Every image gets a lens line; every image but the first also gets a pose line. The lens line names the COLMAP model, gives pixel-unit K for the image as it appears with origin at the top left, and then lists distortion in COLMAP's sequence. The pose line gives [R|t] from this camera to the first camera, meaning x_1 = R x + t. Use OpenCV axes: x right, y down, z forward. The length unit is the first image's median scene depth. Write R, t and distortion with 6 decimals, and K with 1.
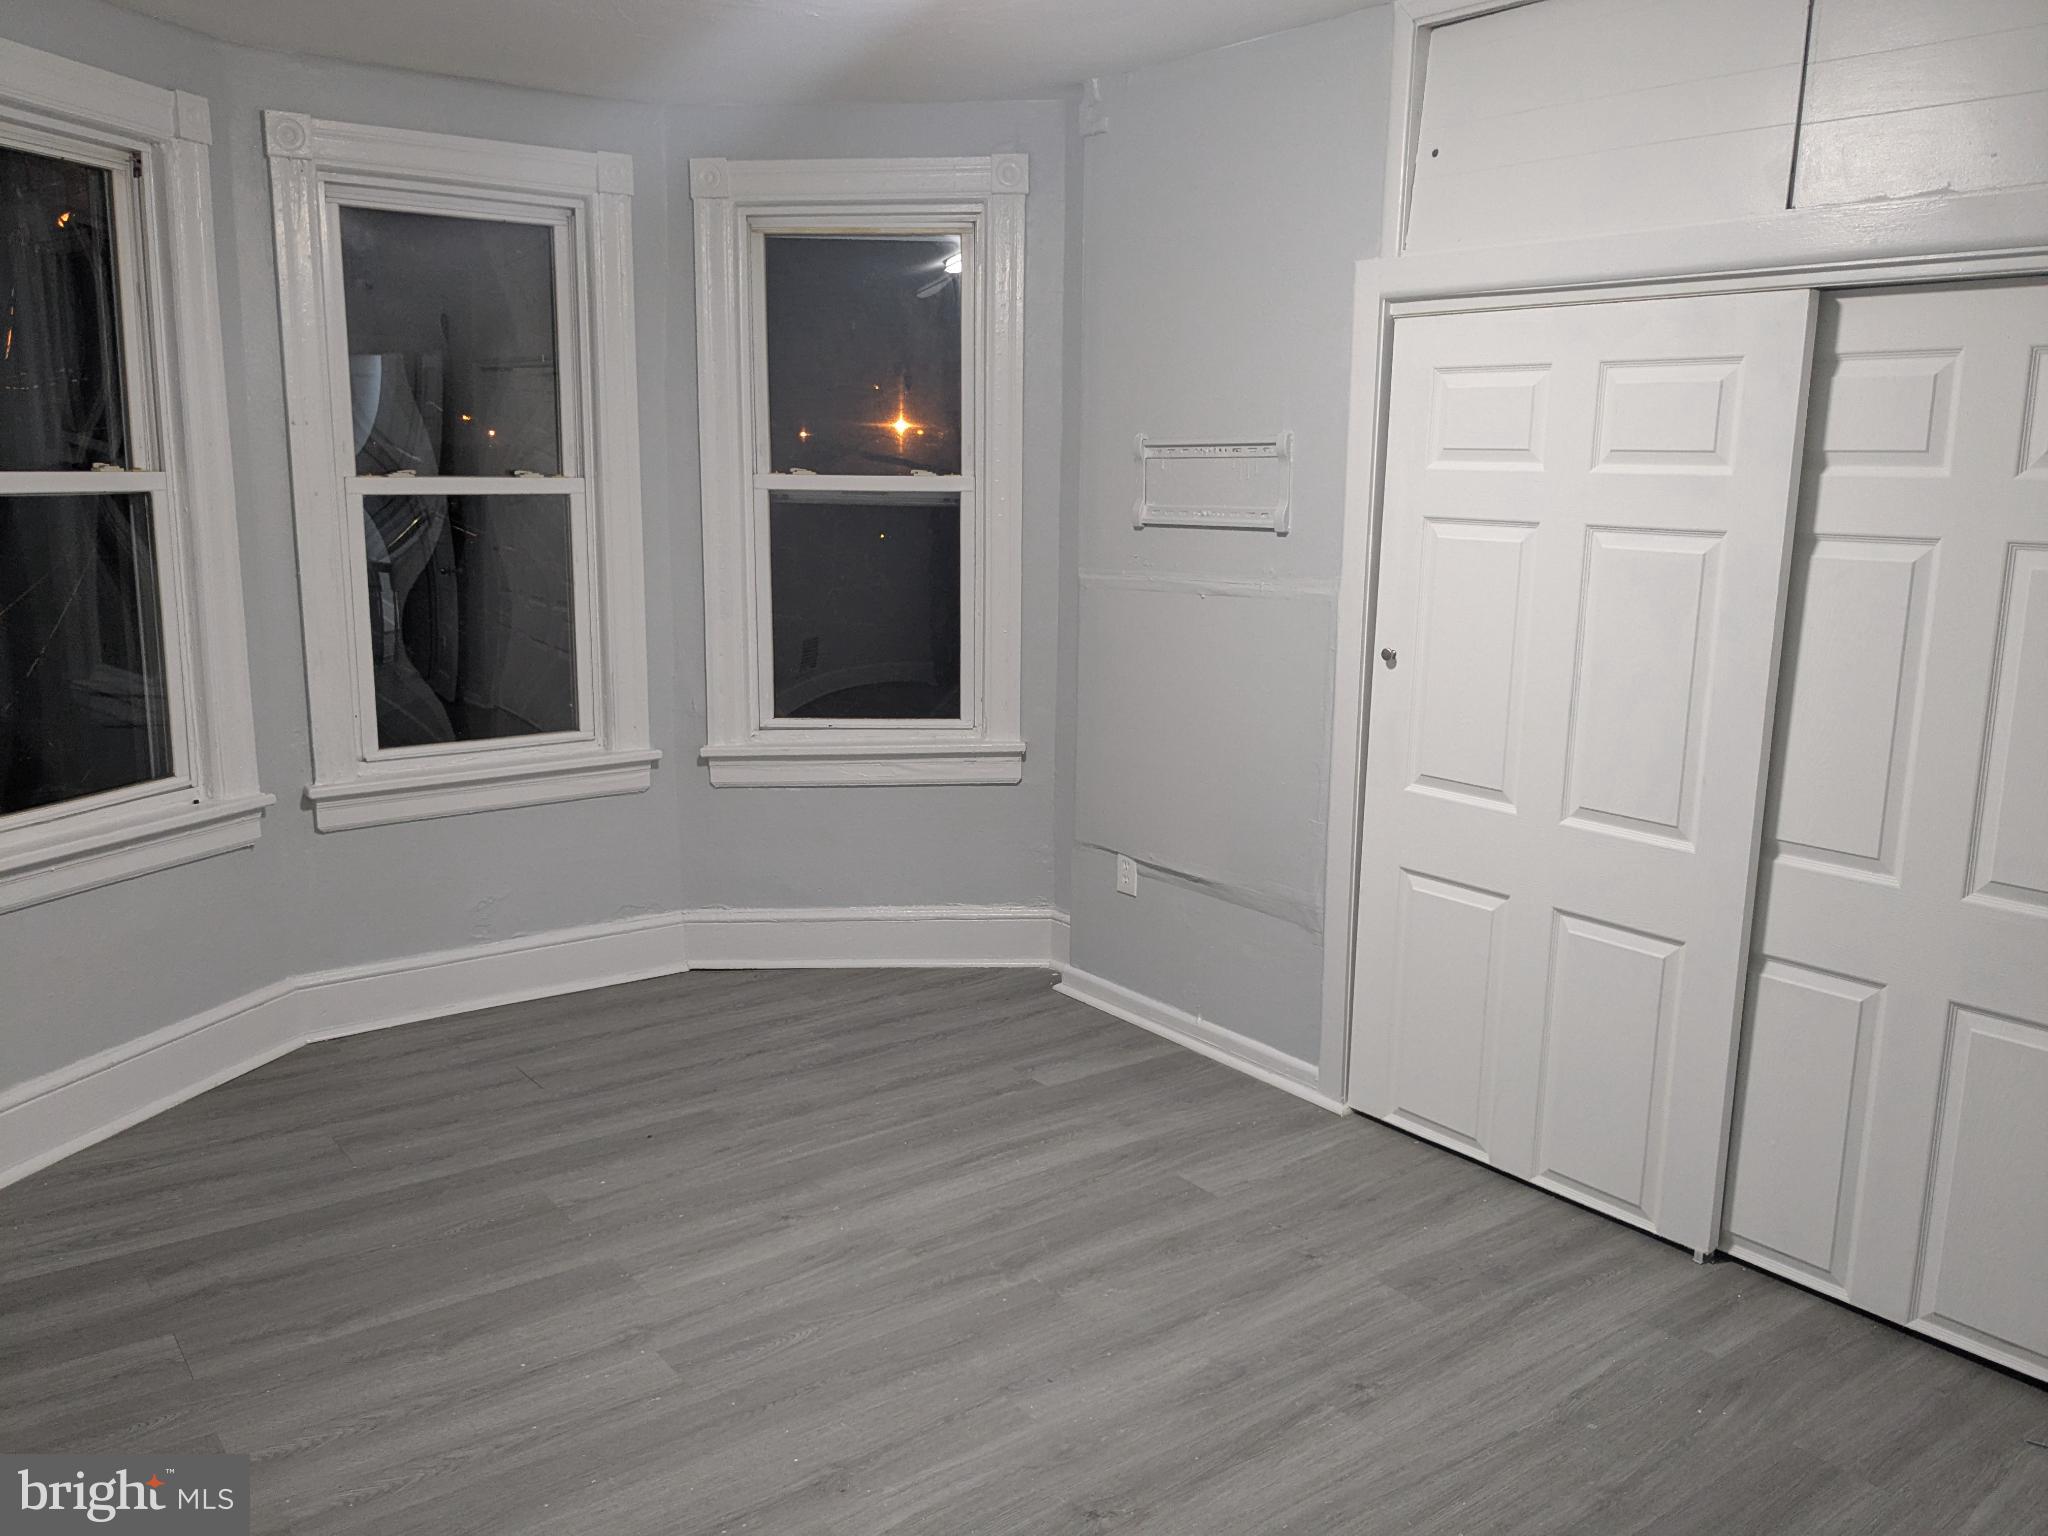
lens RADIAL K [[1610.0, 0, 1014.9], [0, 1610.0, 759.8], [0, 0, 1]] dist [0.059973, -0.103682]
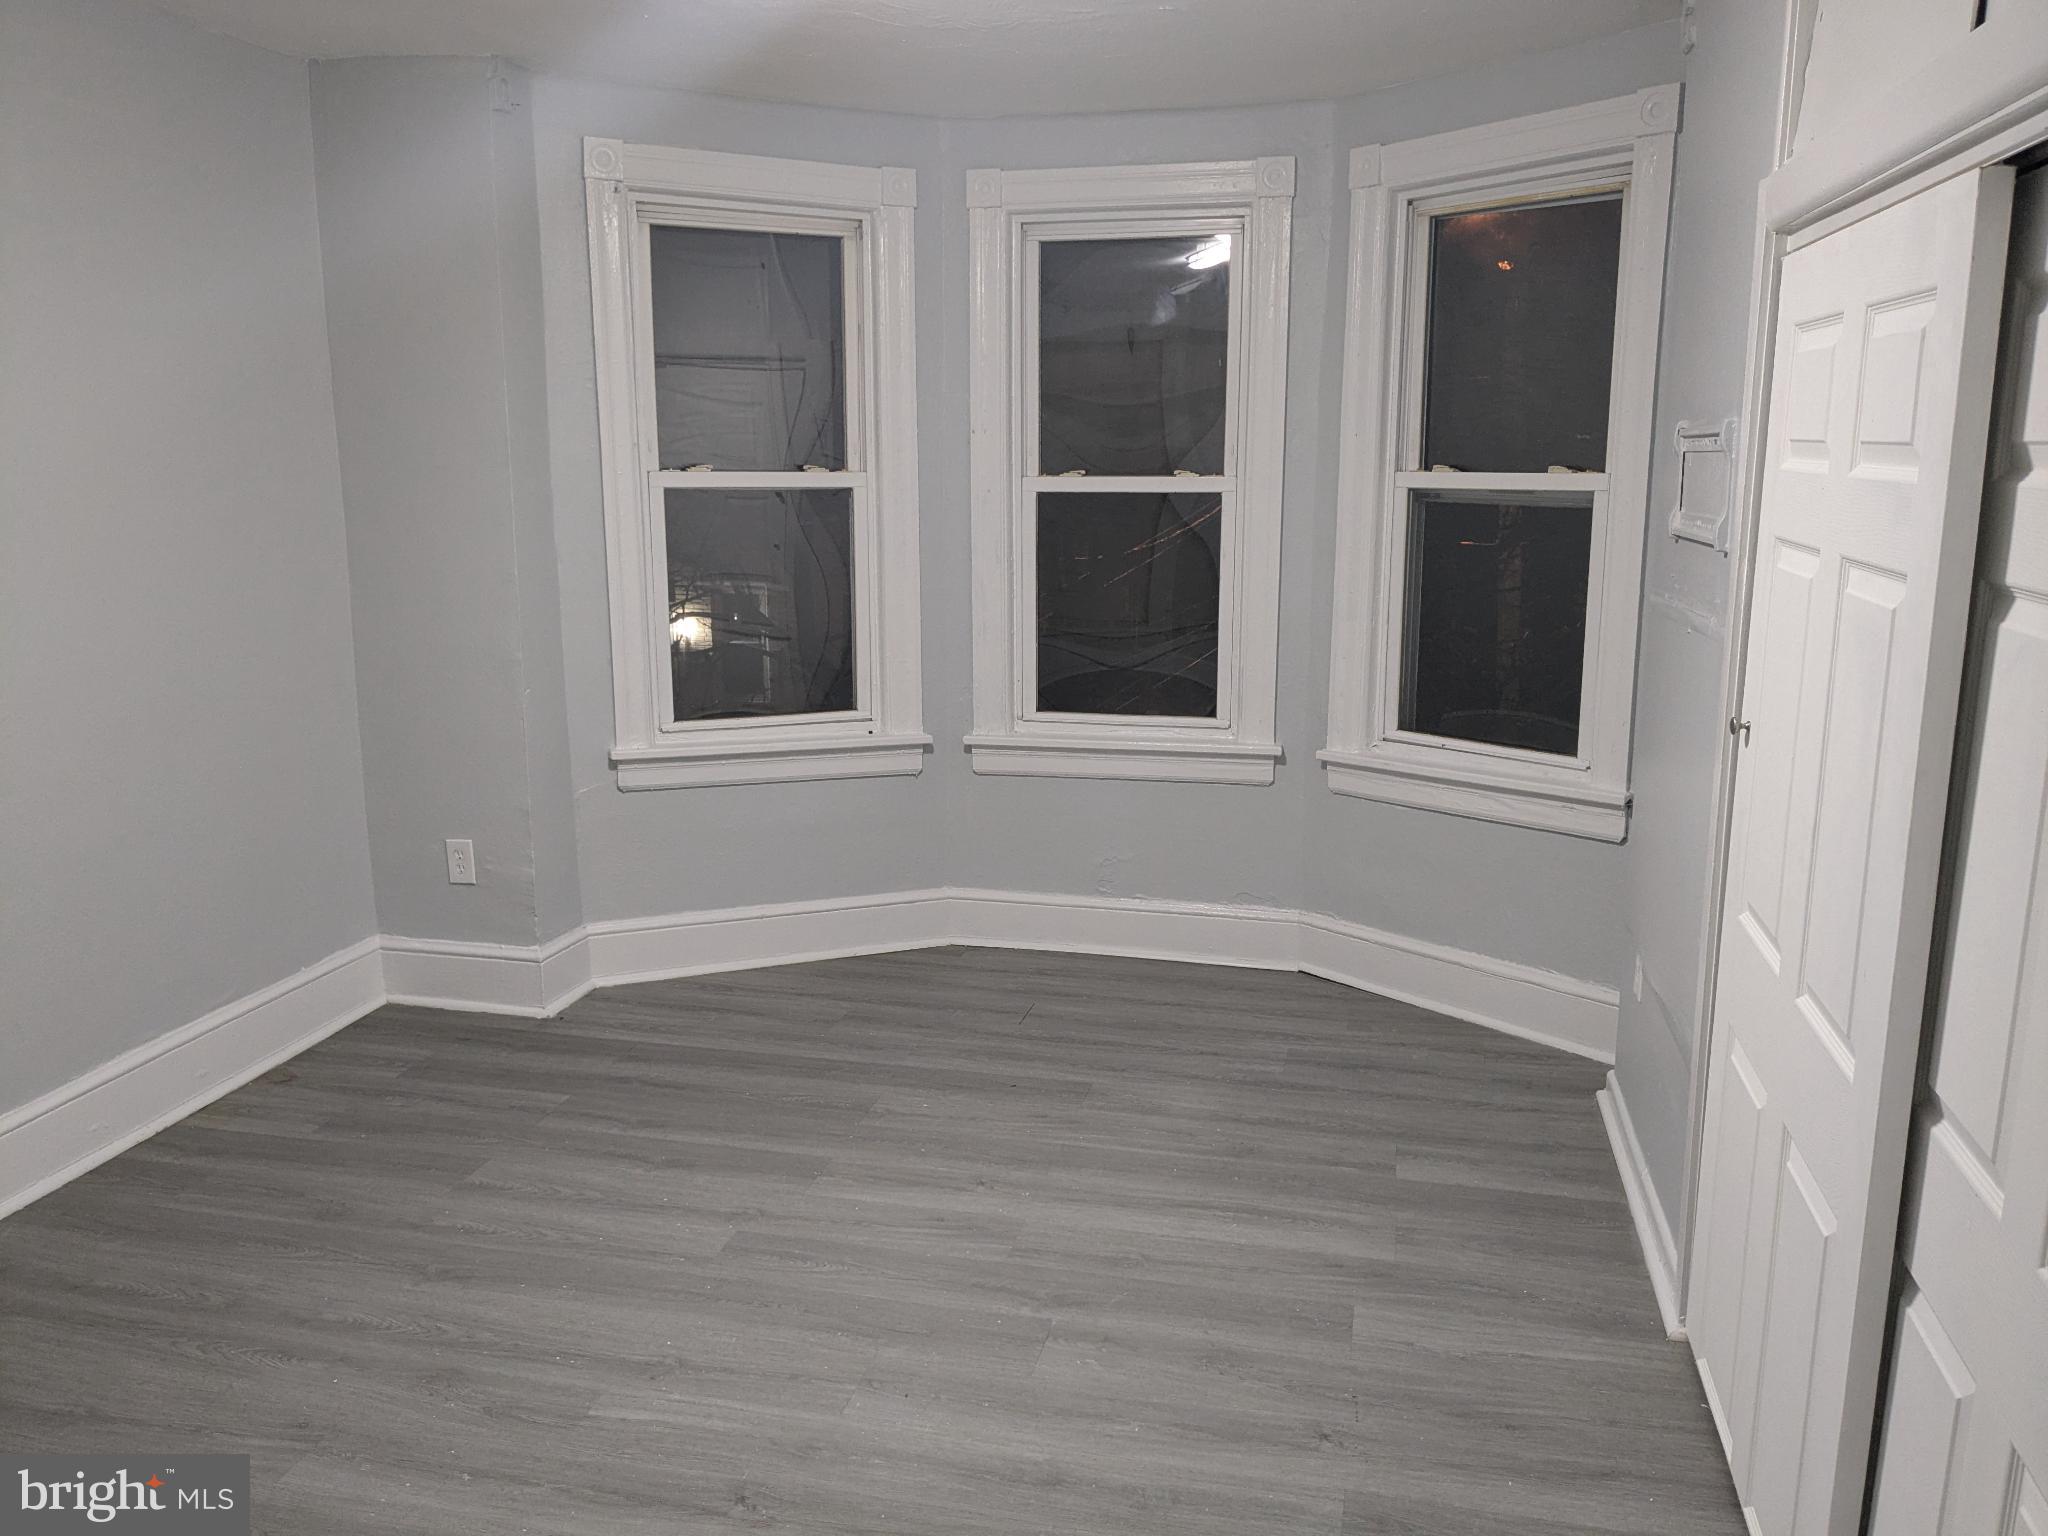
lens RADIAL K [[1610.0, 0, 1019.1], [0, 1610.0, 759.0], [0, 0, 1]] dist [0.059973, -0.103682]
pose [[0.641987, 0.135991, -0.754559, 0.565380], [-0.133139, 0.988966, 0.064961, -0.054773], [0.755067, 0.058757, 0.653009, 0.286738]]
